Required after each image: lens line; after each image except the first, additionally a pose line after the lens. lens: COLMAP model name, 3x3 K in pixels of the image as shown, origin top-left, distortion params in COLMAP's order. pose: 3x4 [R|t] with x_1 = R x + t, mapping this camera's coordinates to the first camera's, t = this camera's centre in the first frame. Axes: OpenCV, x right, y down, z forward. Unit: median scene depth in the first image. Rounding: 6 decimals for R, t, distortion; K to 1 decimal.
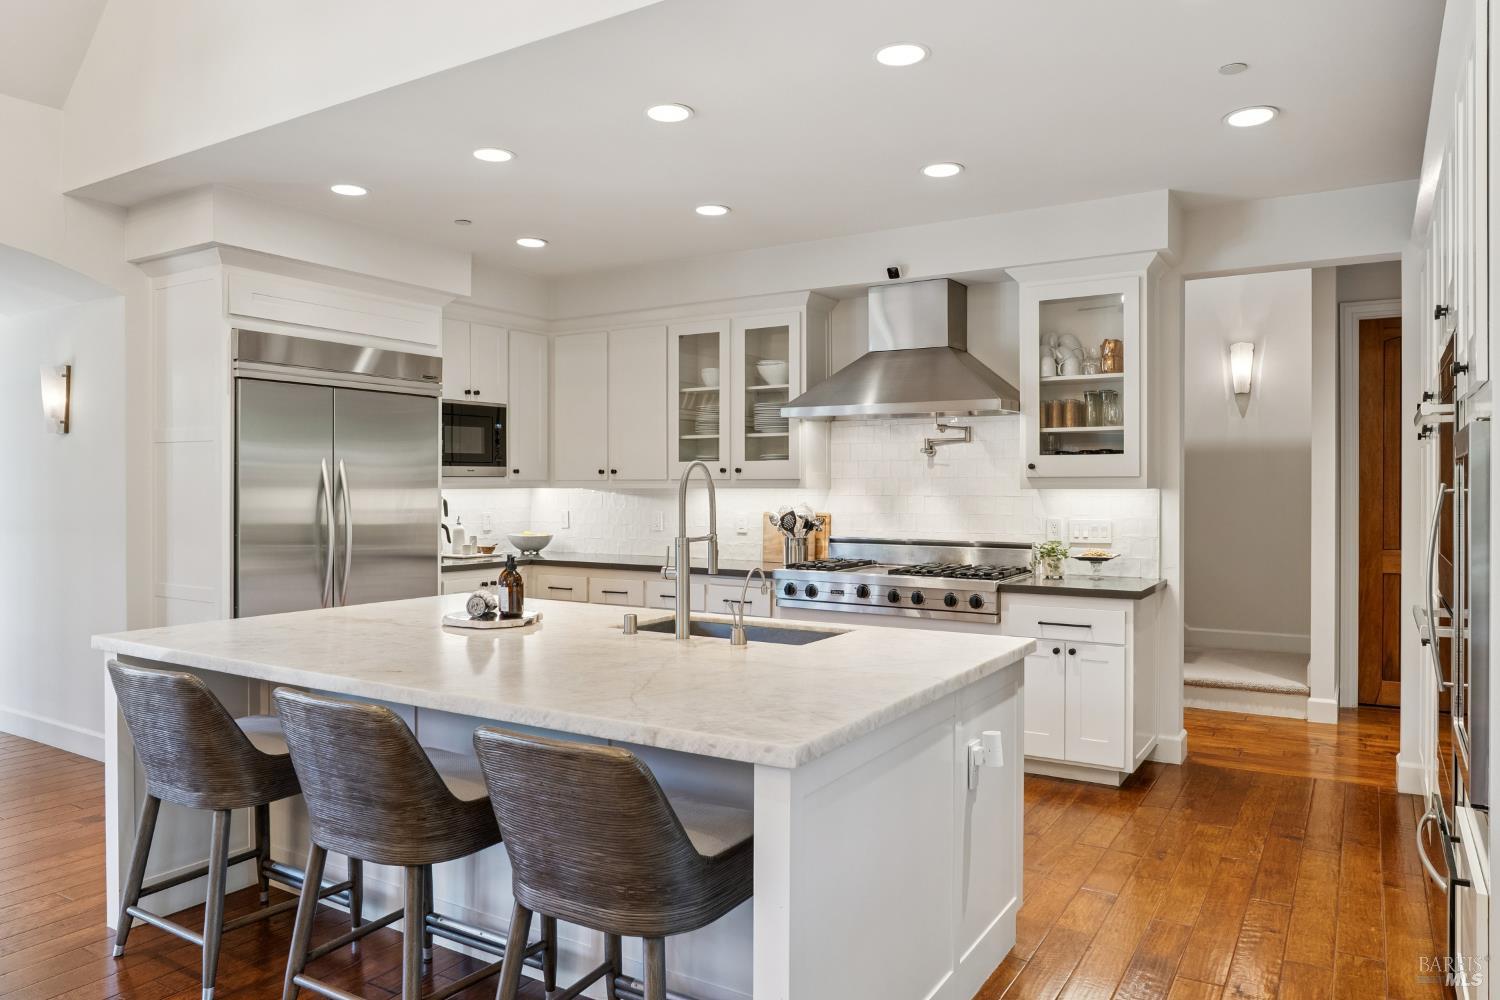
lens RADIAL K [[1019.6, 0, 750.1], [0, 1019.6, 492.6], [0, 0, 1]] dist [-0.005047, 0.002160]
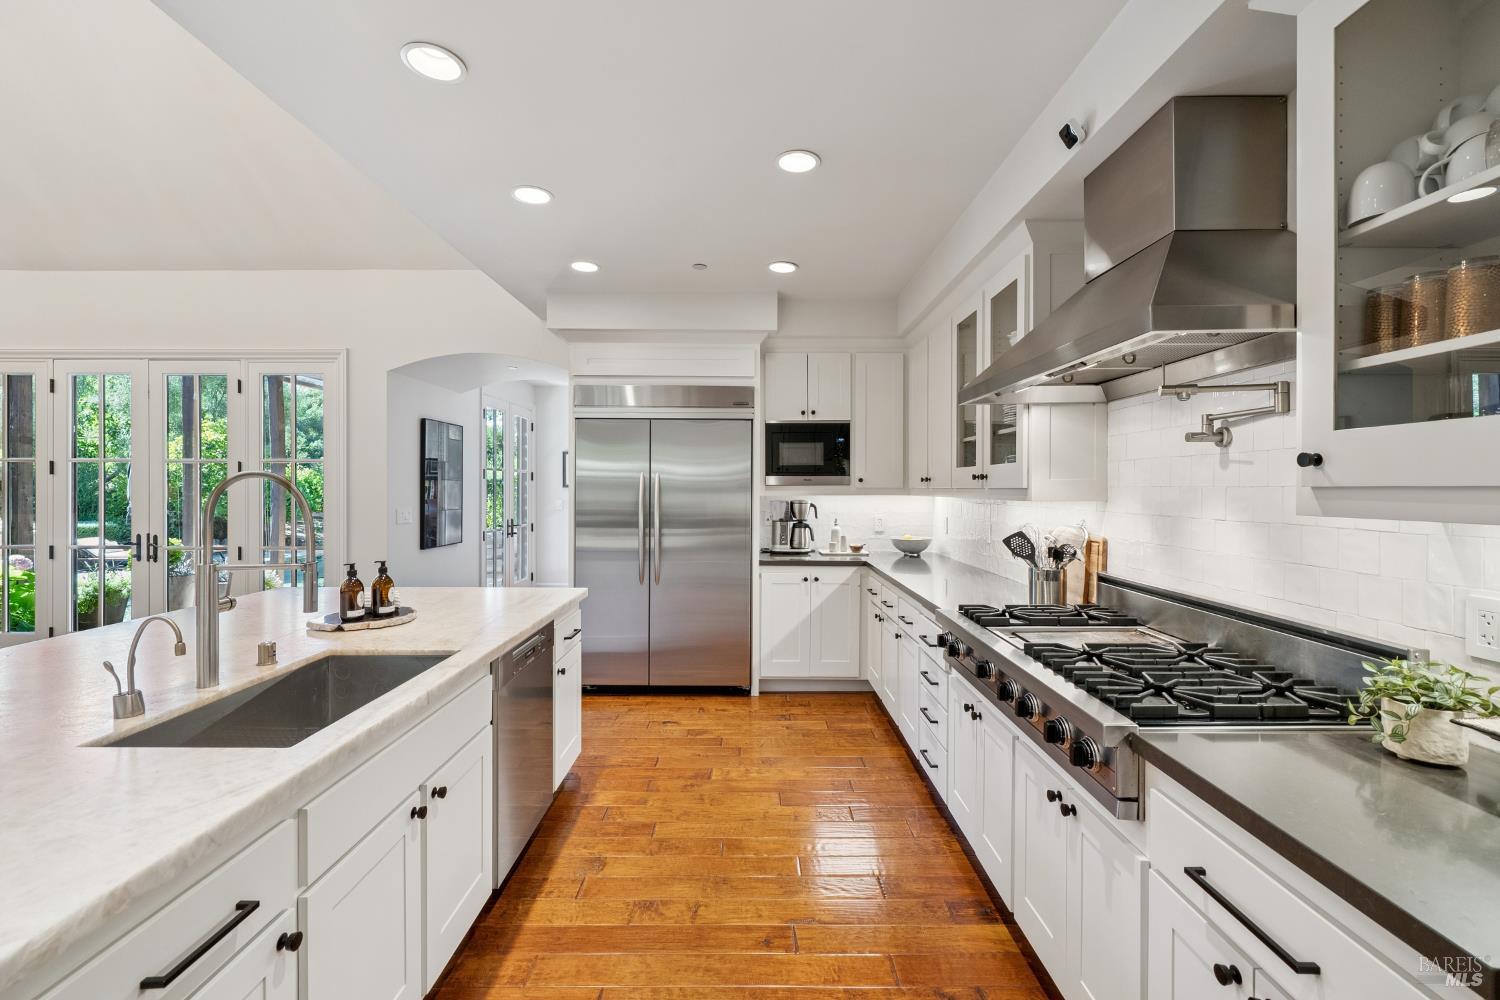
lens RADIAL K [[631.6, 0, 752.9], [0, 631.6, 488.4], [0, 0, 1]] dist [-0.000296, 0.000127]
pose [[0.532149, 0.002366, -0.846647, 0.322132], [-0.007624, 0.999969, -0.001998, -0.010848], [0.846616, 0.007518, 0.532151, 0.600969]]
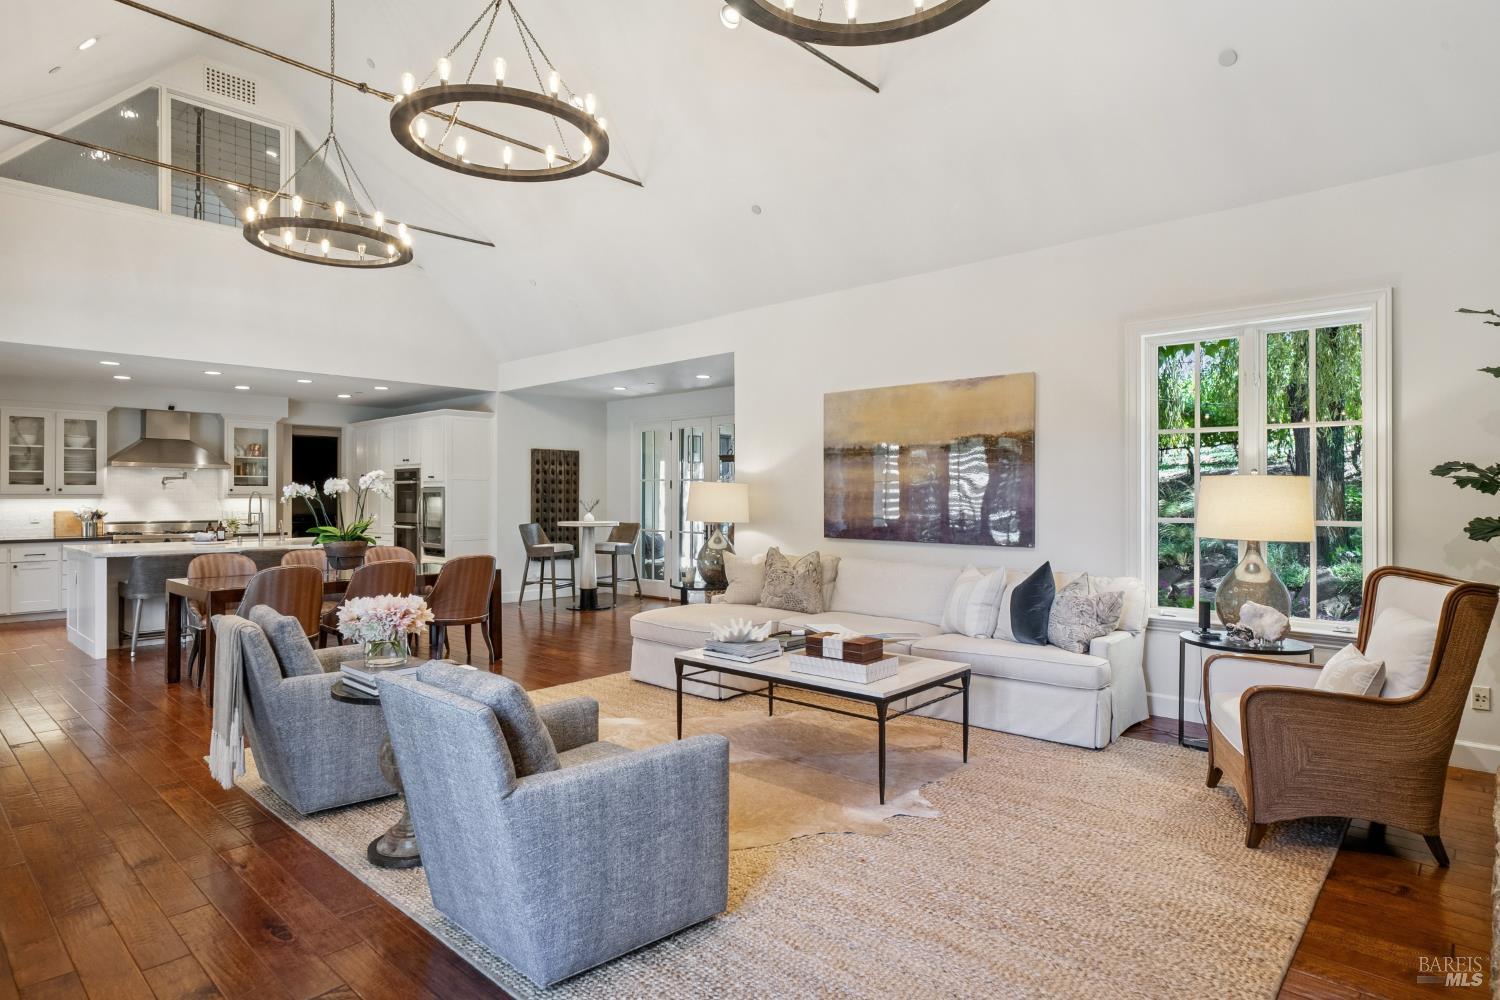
lens RADIAL K [[810.7, 0, 755.6], [0, 810.7, 489.5], [0, 0, 1]] dist [0.000884, -0.002133]
pose [[0.187291, 0.009953, 0.982254, -1.342210], [0.007572, 0.999904, -0.011576, 0.006543], [-0.982275, 0.009605, 0.187198, -0.637395]]
